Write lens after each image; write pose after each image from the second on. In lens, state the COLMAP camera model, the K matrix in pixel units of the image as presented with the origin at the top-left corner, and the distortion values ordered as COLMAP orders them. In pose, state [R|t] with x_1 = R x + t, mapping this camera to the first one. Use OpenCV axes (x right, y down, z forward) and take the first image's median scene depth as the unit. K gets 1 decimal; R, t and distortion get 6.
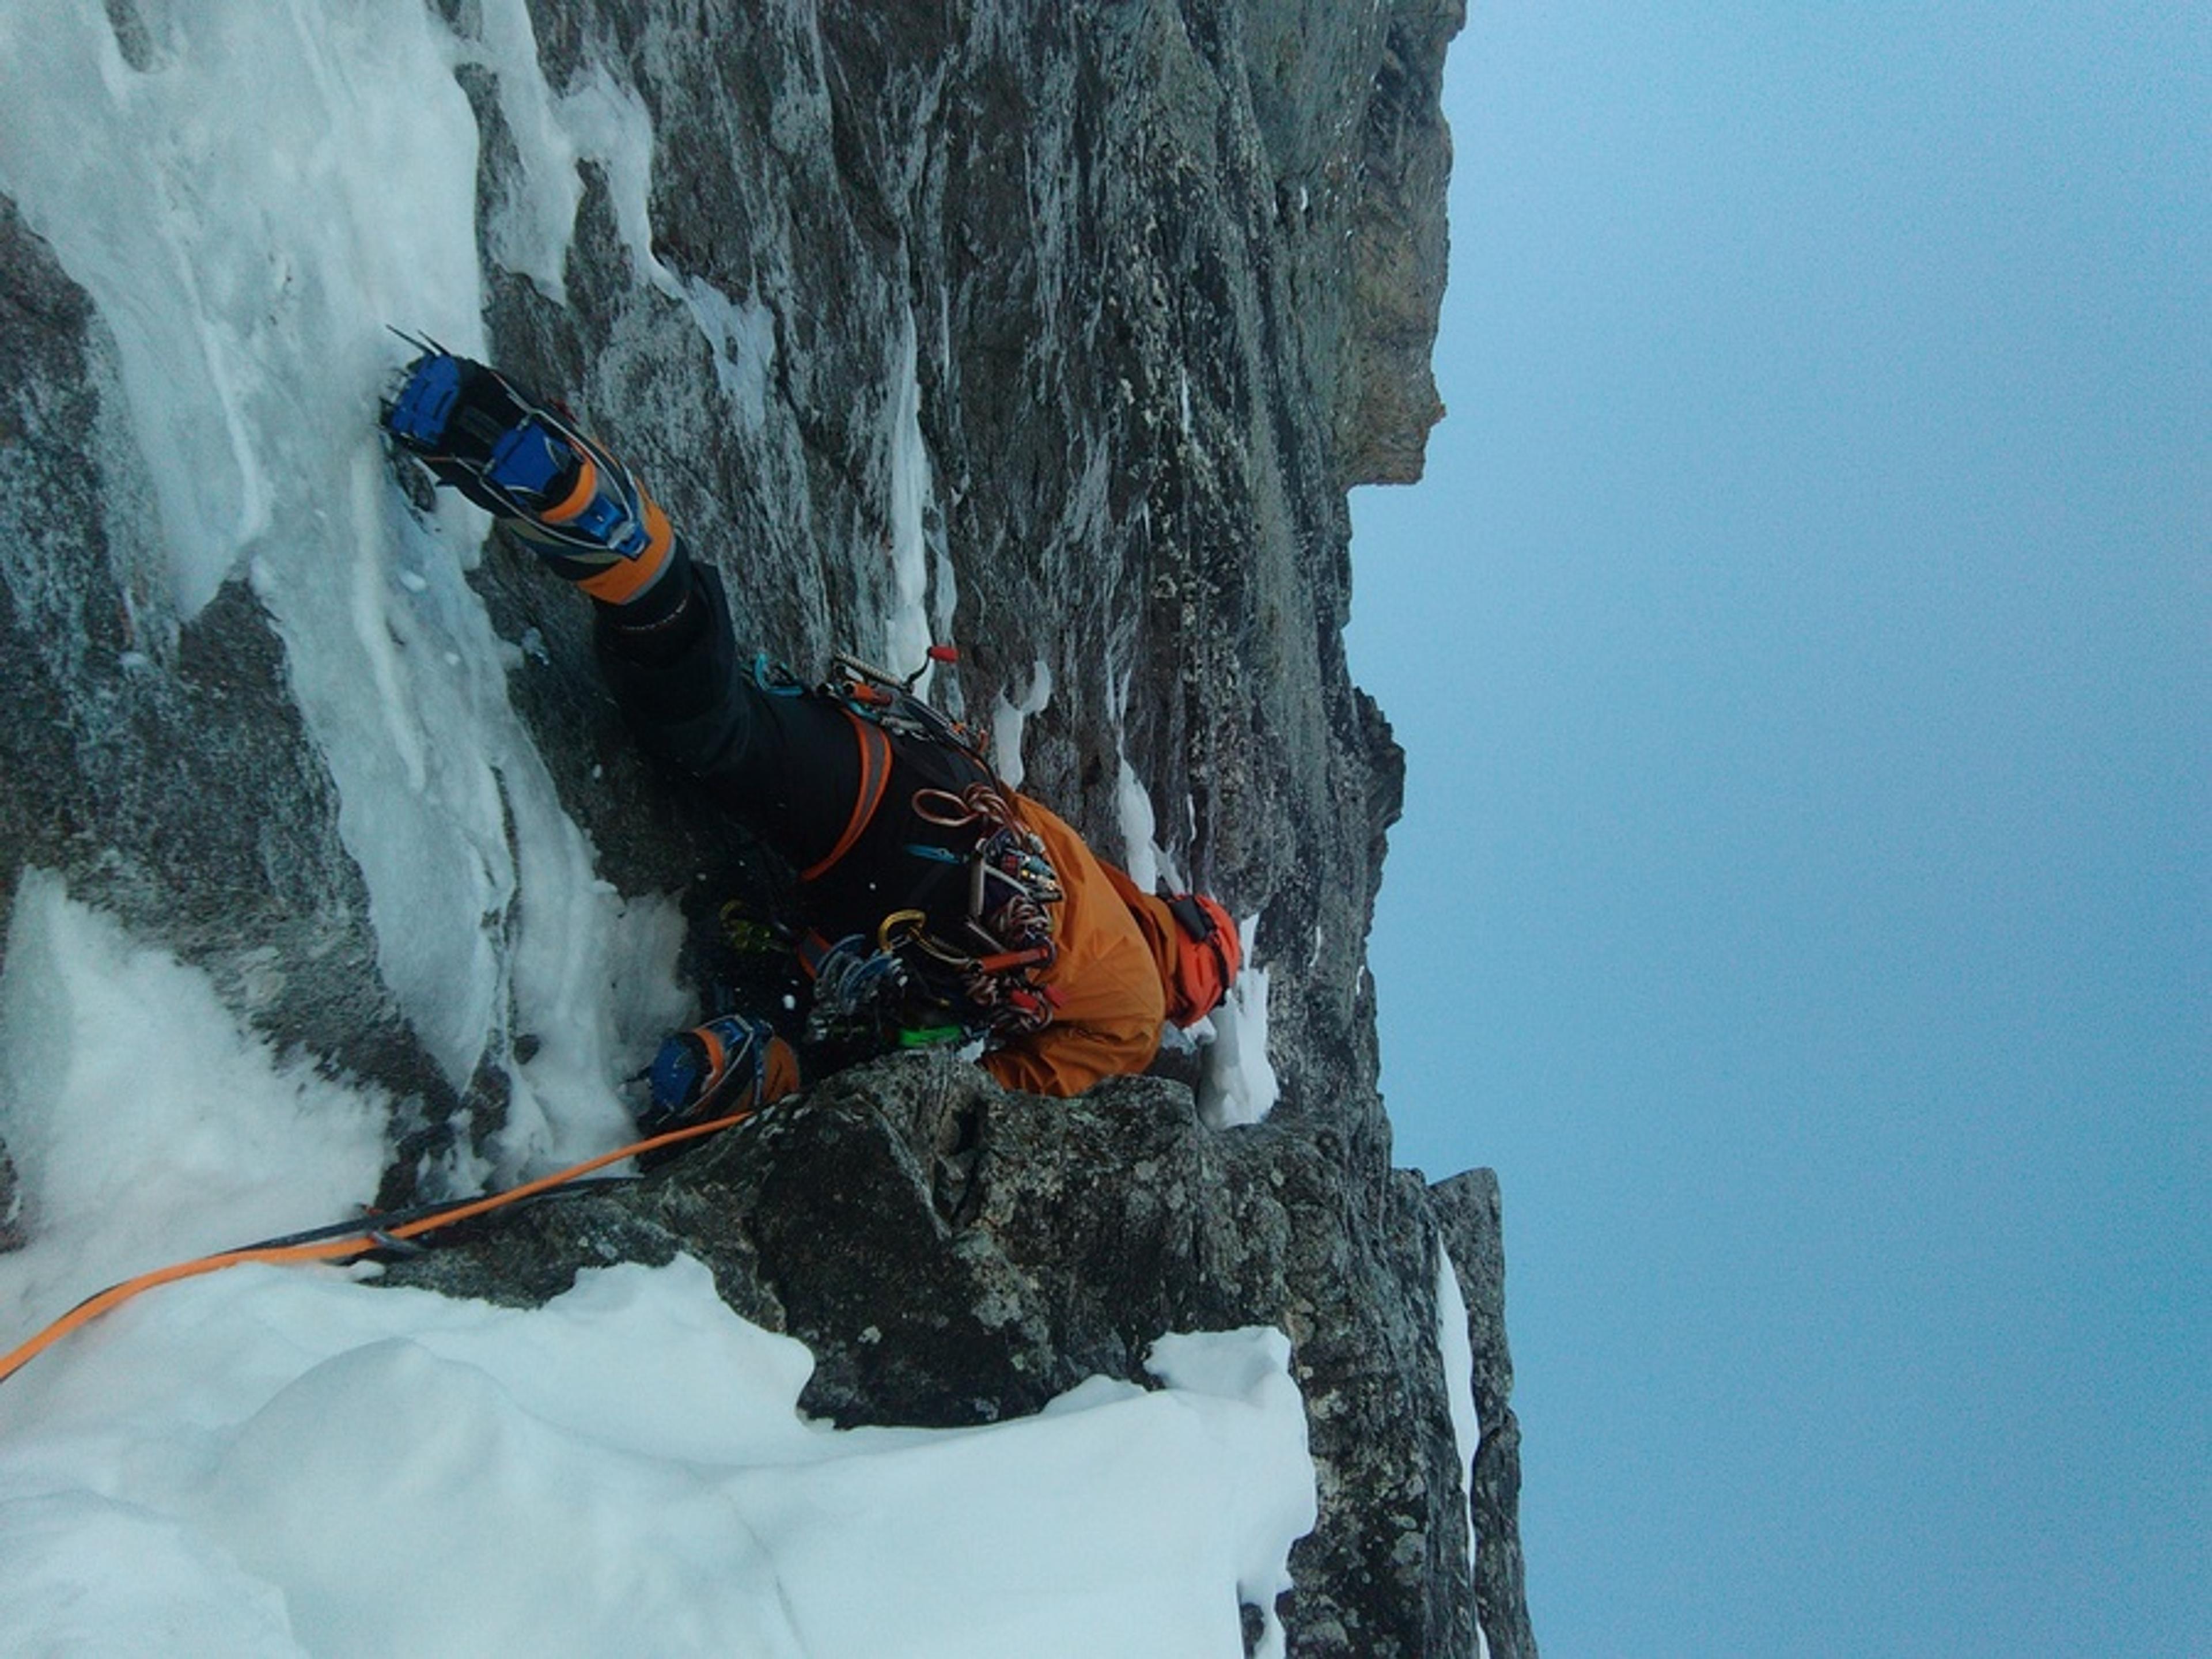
lens RADIAL K [[1889.6, 0, 1113.3], [0, 1889.6, 872.1], [0, 0, 1]] dist [0.104821, -0.223574]
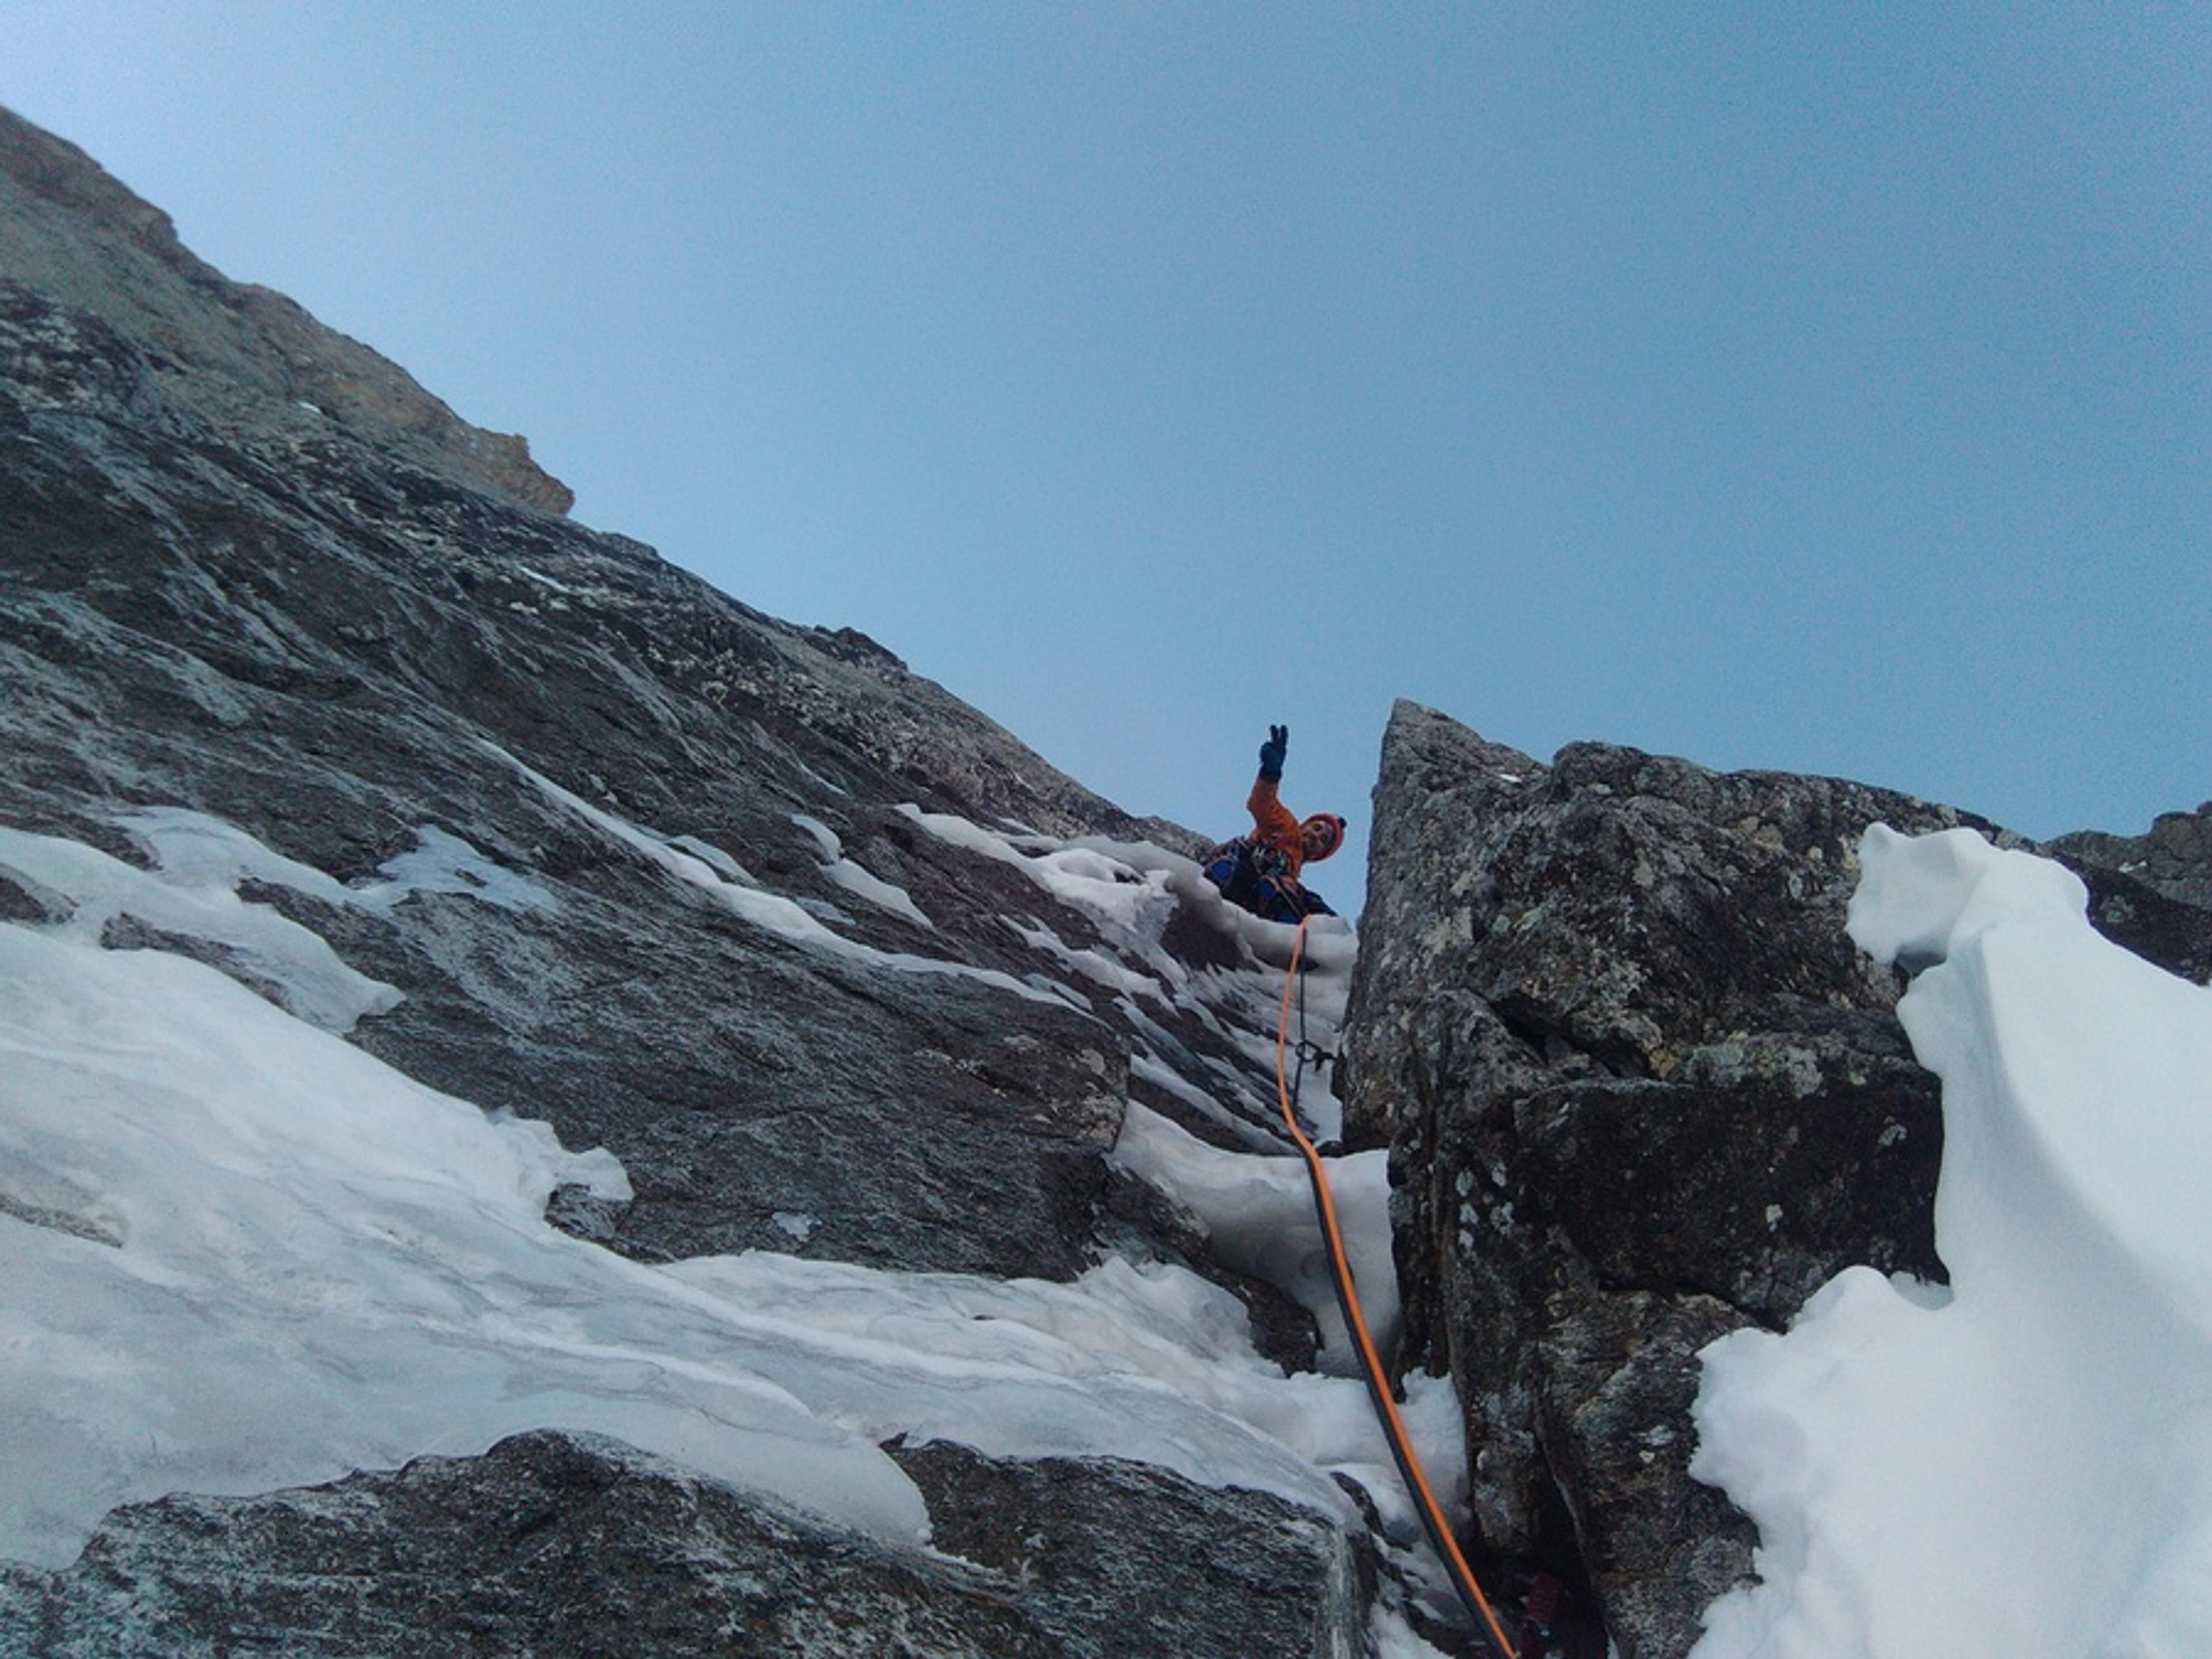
lens RADIAL K [[1851.8, 0, 1106.0], [0, 1851.8, 829.5], [0, 0, 1]] dist [0.111059, -0.265175]
pose [[0.461880, -0.872384, 0.160040, -0.142929], [0.865235, 0.482857, 0.134975, -0.121869], [-0.195026, 0.076130, 0.977839, 0.129102]]
